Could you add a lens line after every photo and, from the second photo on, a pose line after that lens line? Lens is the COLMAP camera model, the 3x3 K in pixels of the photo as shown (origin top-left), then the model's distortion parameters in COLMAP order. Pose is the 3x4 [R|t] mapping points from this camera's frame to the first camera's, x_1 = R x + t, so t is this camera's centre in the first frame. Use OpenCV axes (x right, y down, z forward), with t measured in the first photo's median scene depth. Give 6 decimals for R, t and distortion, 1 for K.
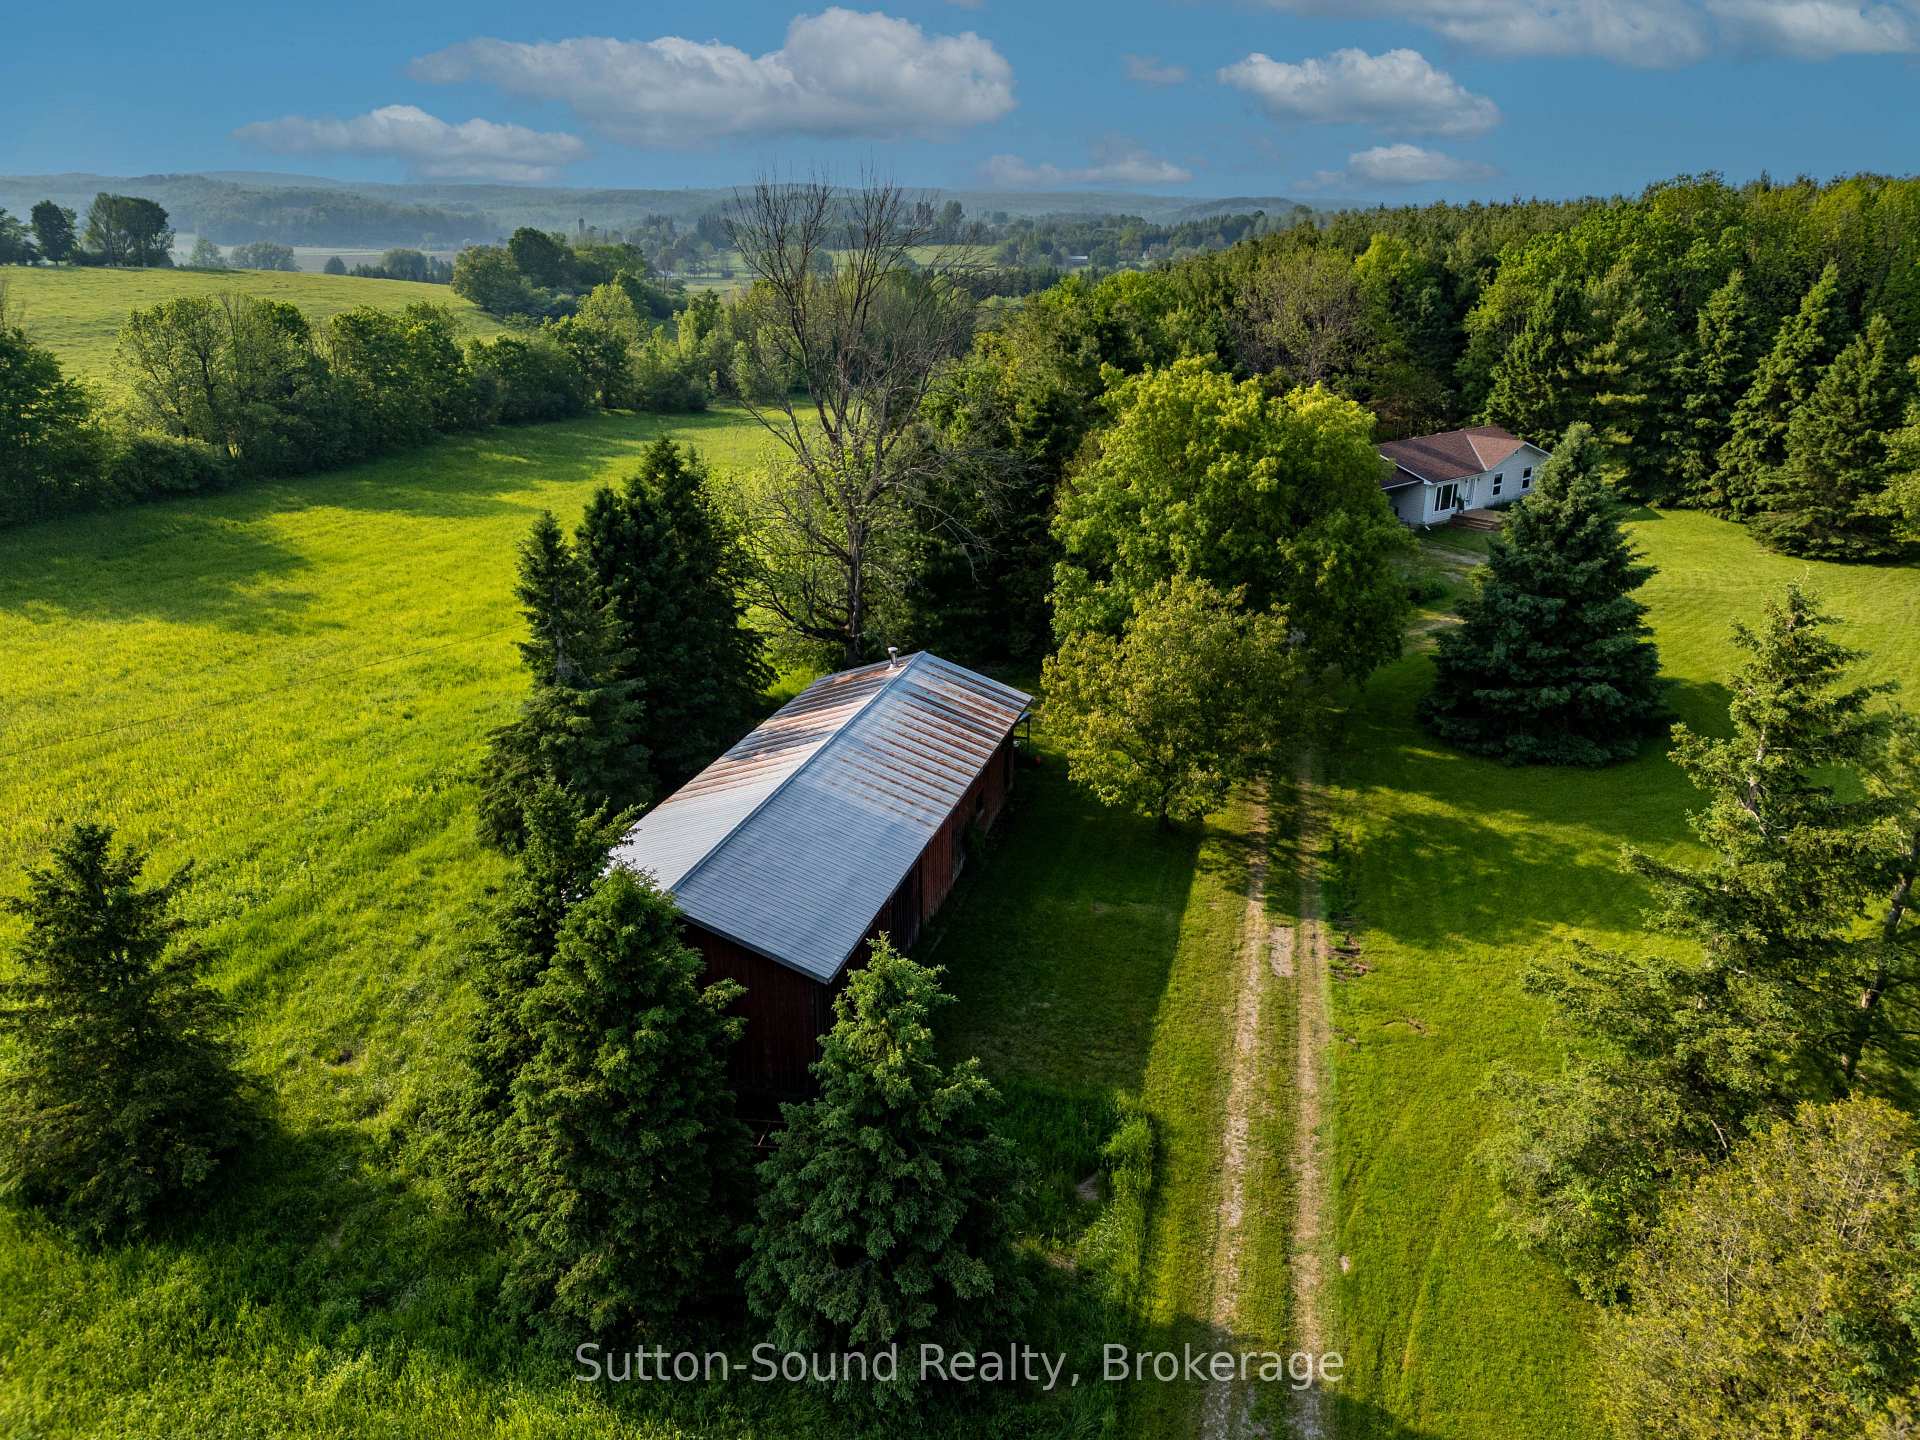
lens RADIAL K [[1330.2, 0, 960.0], [0, 1330.2, 720.0], [0, 0, 1]] dist [0.068028, -0.059039]
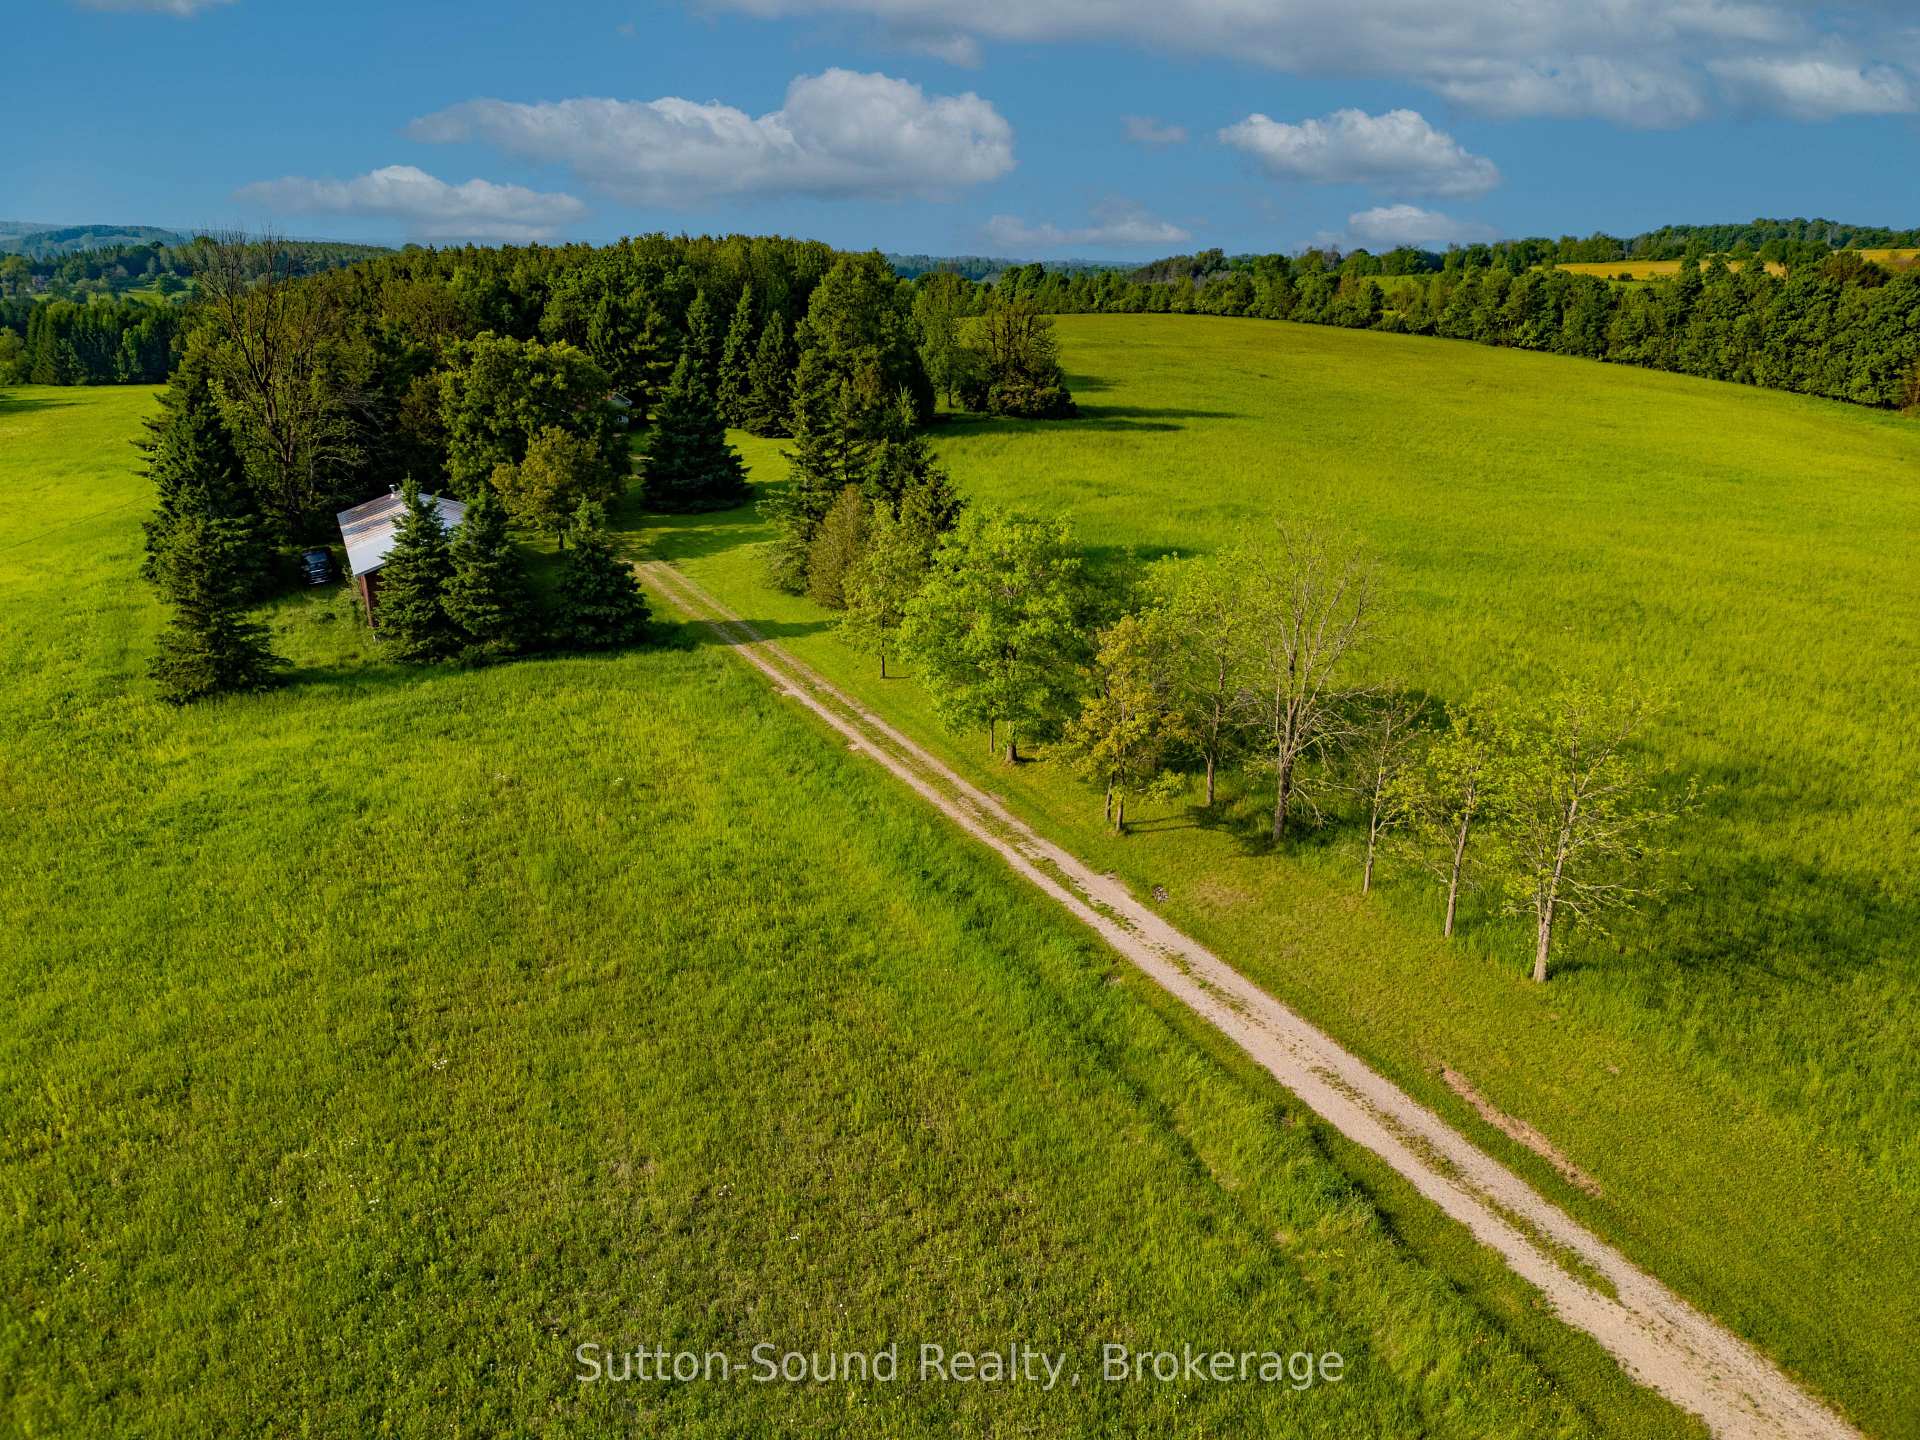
lens RADIAL K [[1330.2, 0, 960.0], [0, 1330.2, 720.0], [0, 0, 1]] dist [0.068028, -0.059039]
pose [[0.741974, -0.214625, 0.635146, -0.419066], [0.229449, 0.971455, 0.060228, 0.191824], [-0.629942, 0.101046, 0.770040, -0.522752]]
